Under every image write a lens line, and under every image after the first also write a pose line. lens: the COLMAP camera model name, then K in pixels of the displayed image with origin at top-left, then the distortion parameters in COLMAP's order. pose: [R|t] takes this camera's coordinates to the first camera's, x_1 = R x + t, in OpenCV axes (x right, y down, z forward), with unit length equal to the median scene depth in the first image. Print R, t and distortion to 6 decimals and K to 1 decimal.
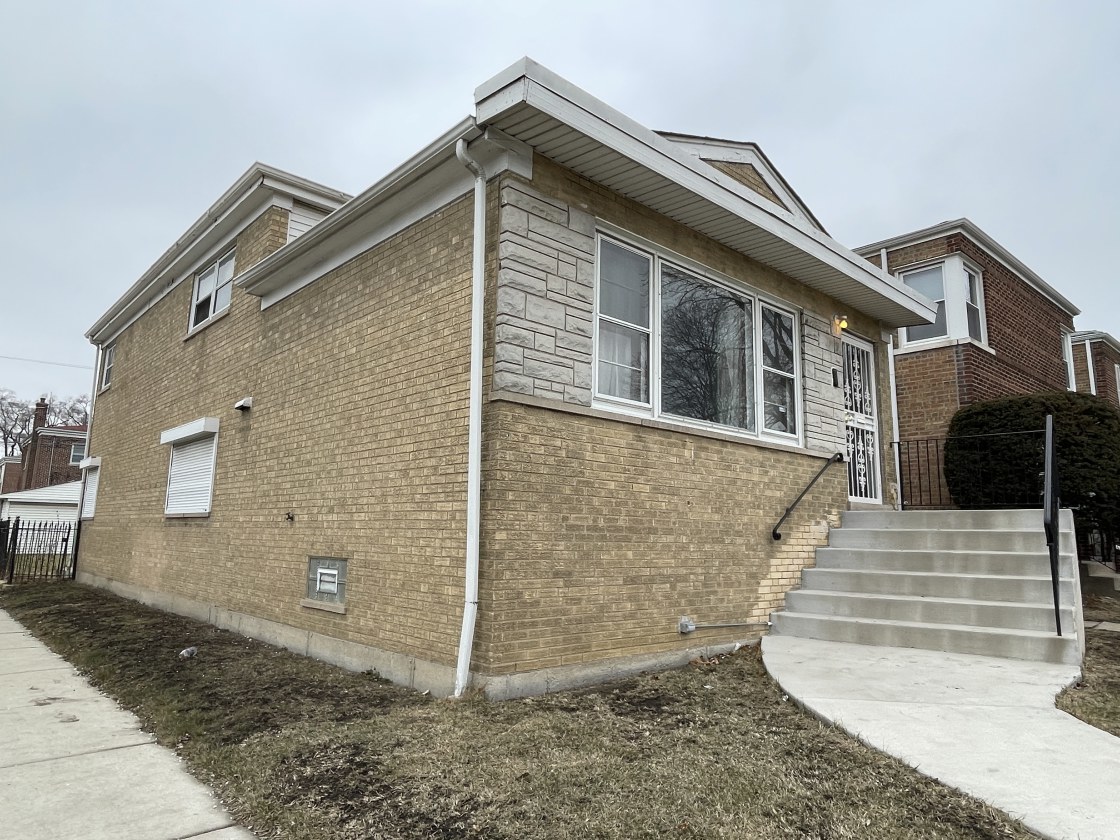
lens RADIAL K [[727.4, 0, 555.6], [0, 727.4, 417.0], [0, 0, 1]] dist [-0.009178, -0.000655]
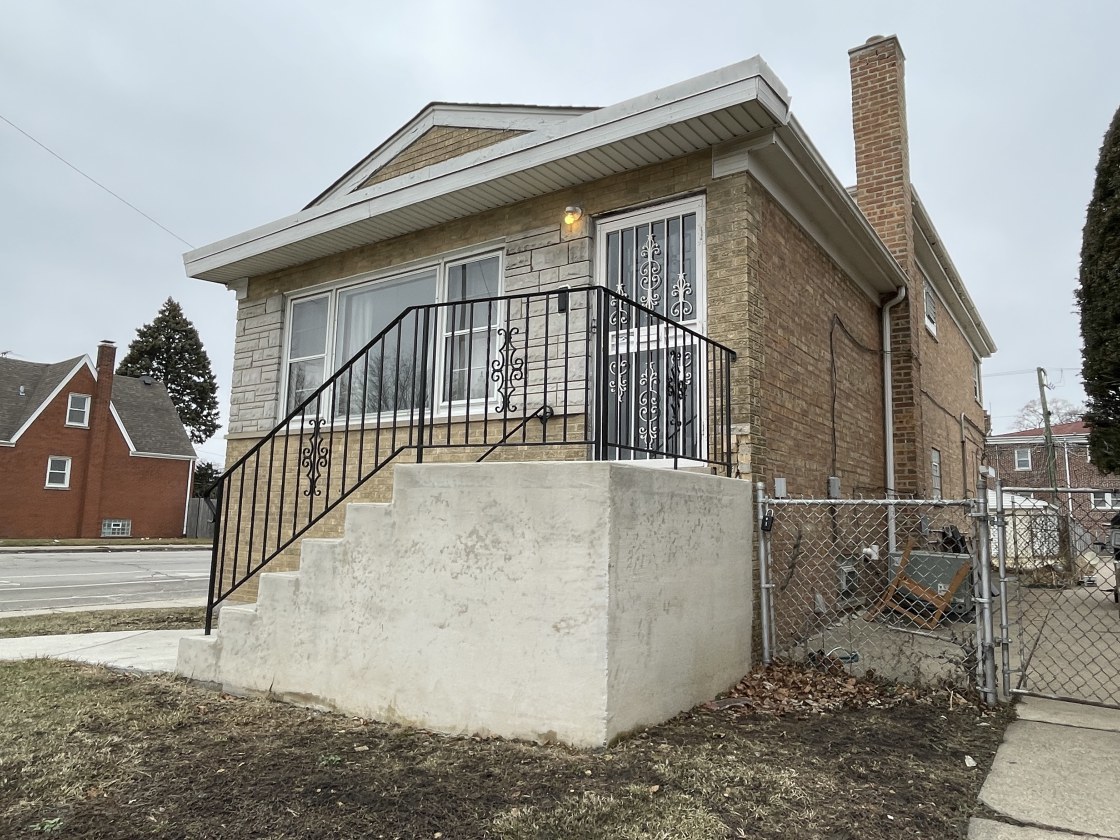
lens RADIAL K [[749.1, 0, 560.9], [0, 749.1, 419.7], [0, 0, 1]] dist [-0.003866, 0.003851]
pose [[0.217571, -0.149268, -0.964563, 1.541343], [0.139865, 0.982806, -0.120543, 0.216161], [0.965971, -0.108682, 0.234708, 1.158123]]
